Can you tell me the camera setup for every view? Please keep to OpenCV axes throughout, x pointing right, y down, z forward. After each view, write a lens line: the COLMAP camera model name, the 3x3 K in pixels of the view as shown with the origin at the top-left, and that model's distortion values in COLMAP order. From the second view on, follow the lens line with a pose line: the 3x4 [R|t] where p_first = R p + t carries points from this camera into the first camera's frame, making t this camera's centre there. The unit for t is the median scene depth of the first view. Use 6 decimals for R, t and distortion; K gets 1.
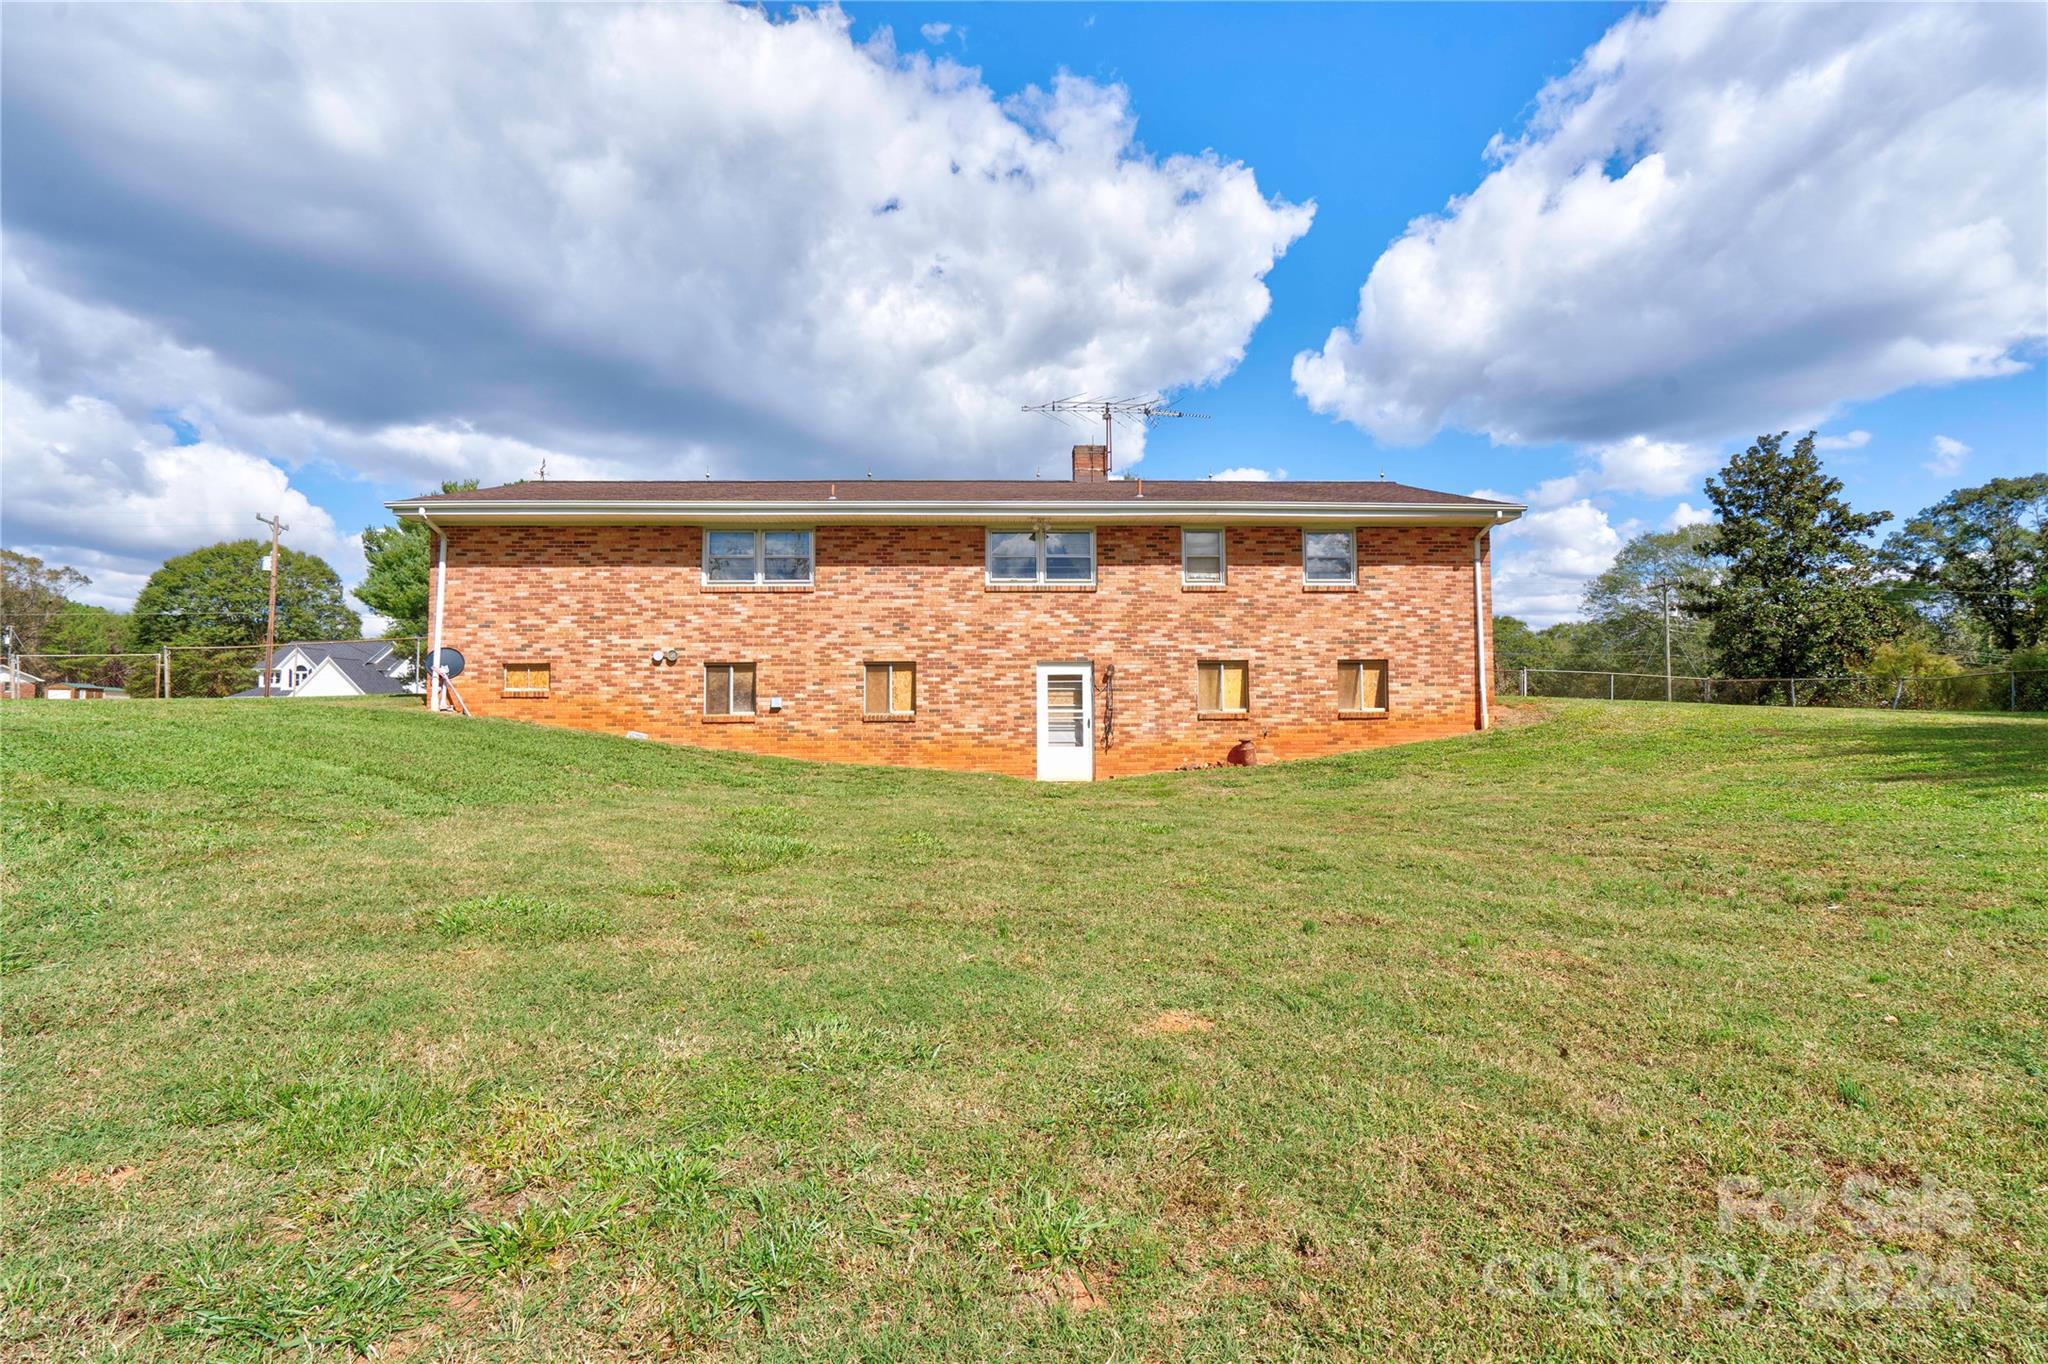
lens RADIAL K [[939.4, 0, 1025.0], [0, 939.4, 675.2], [0, 0, 1]] dist [0.009137, 0.003364]
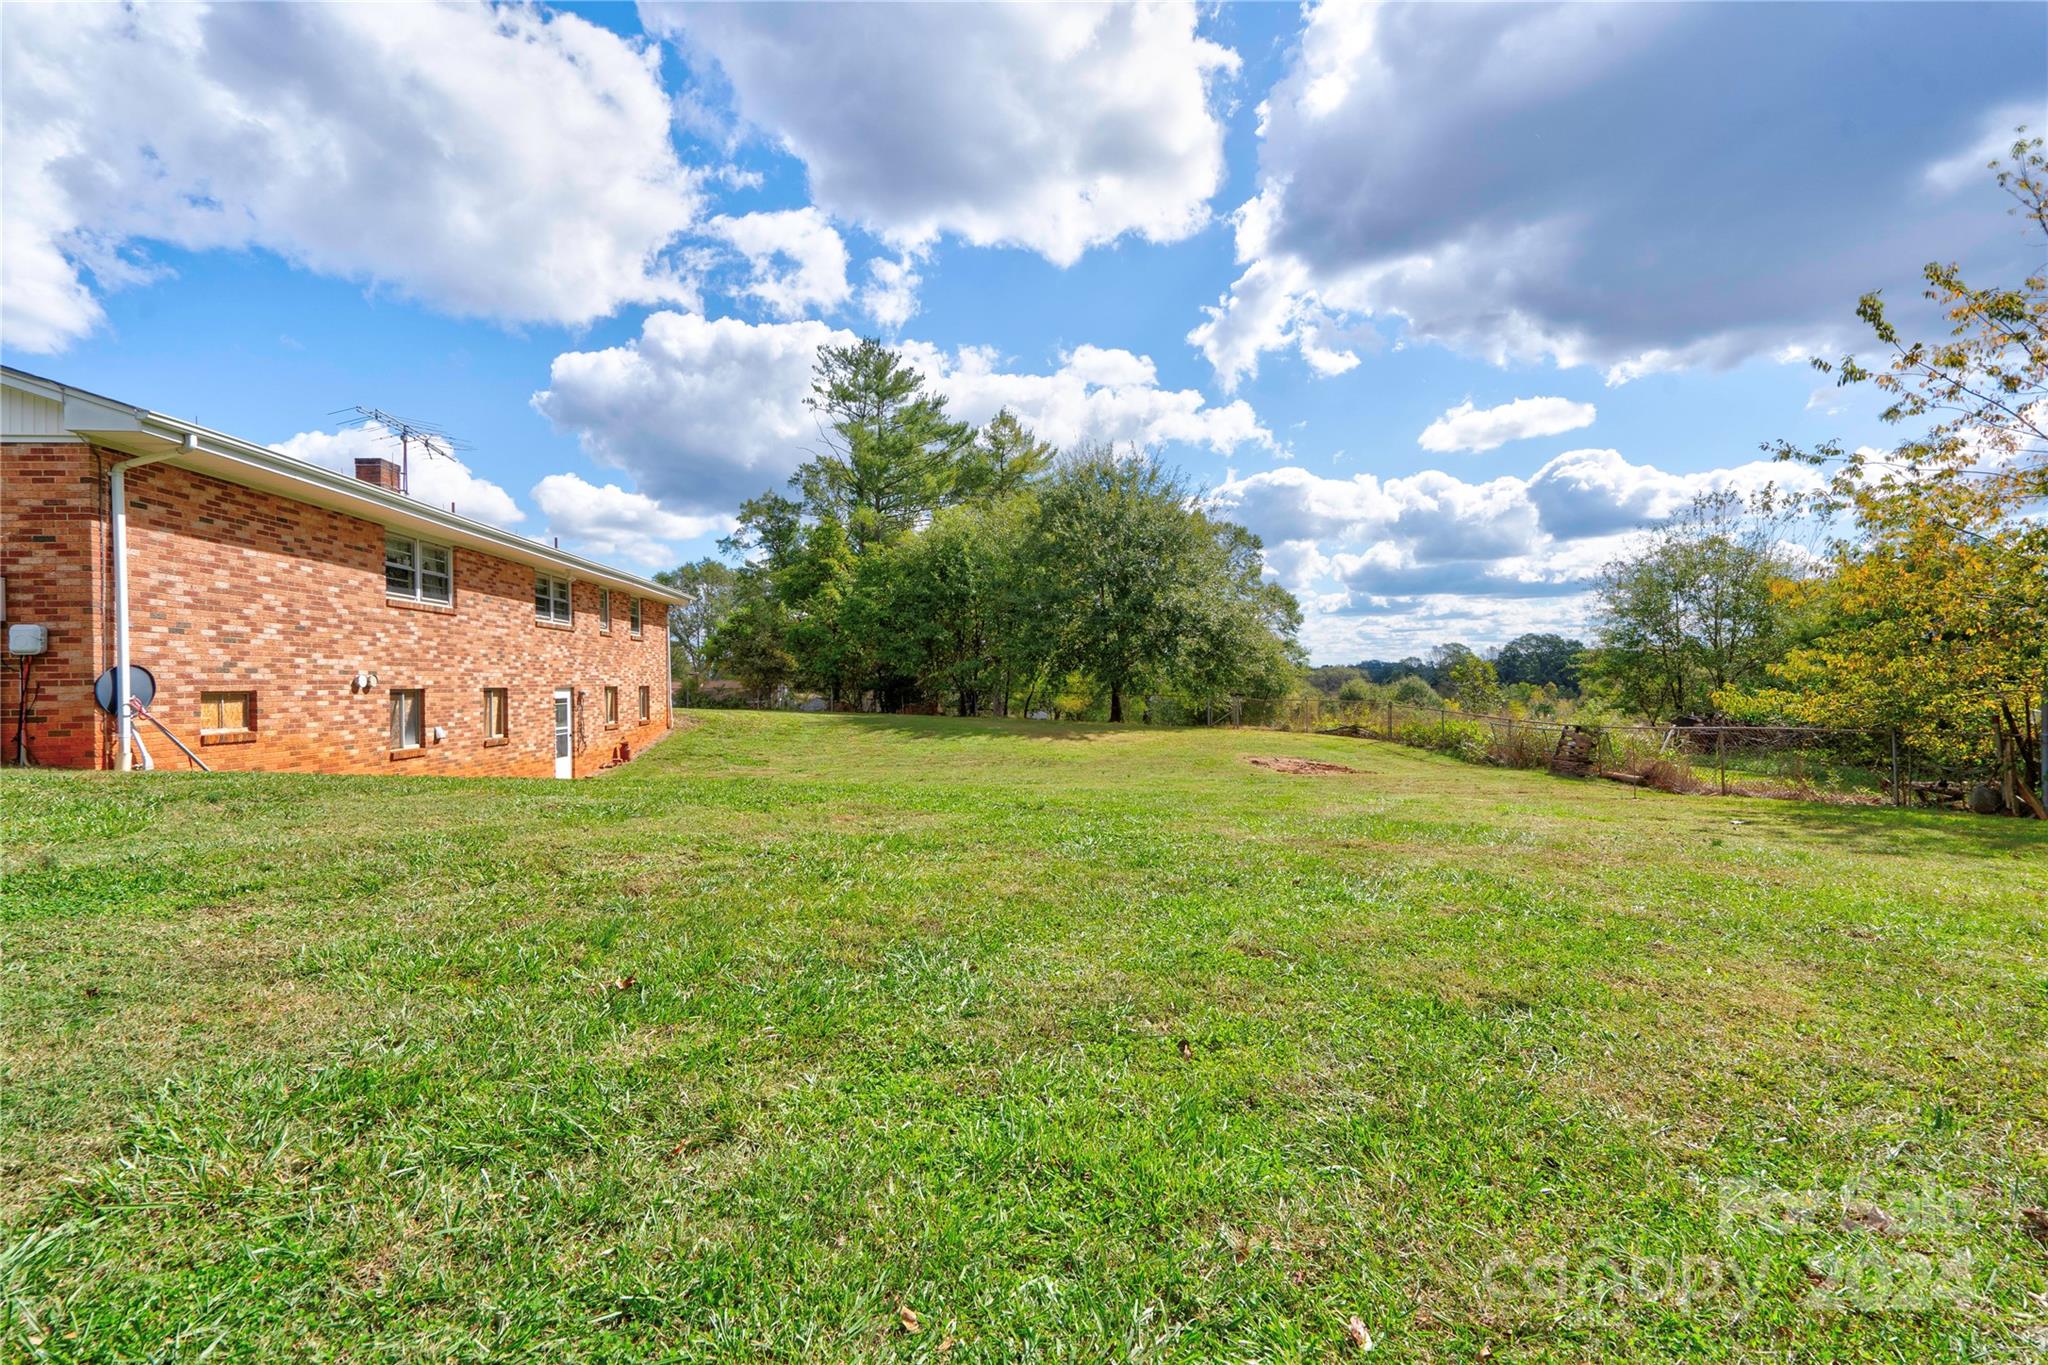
lens RADIAL K [[939.4, 0, 1024.7], [0, 939.4, 688.4], [0, 0, 1]] dist [0.009137, 0.003364]
pose [[-0.083084, -0.001873, 0.996541, -1.233359], [-0.001715, 0.999997, 0.001736, -0.016517], [-0.996541, -0.001565, -0.083087, 0.501690]]
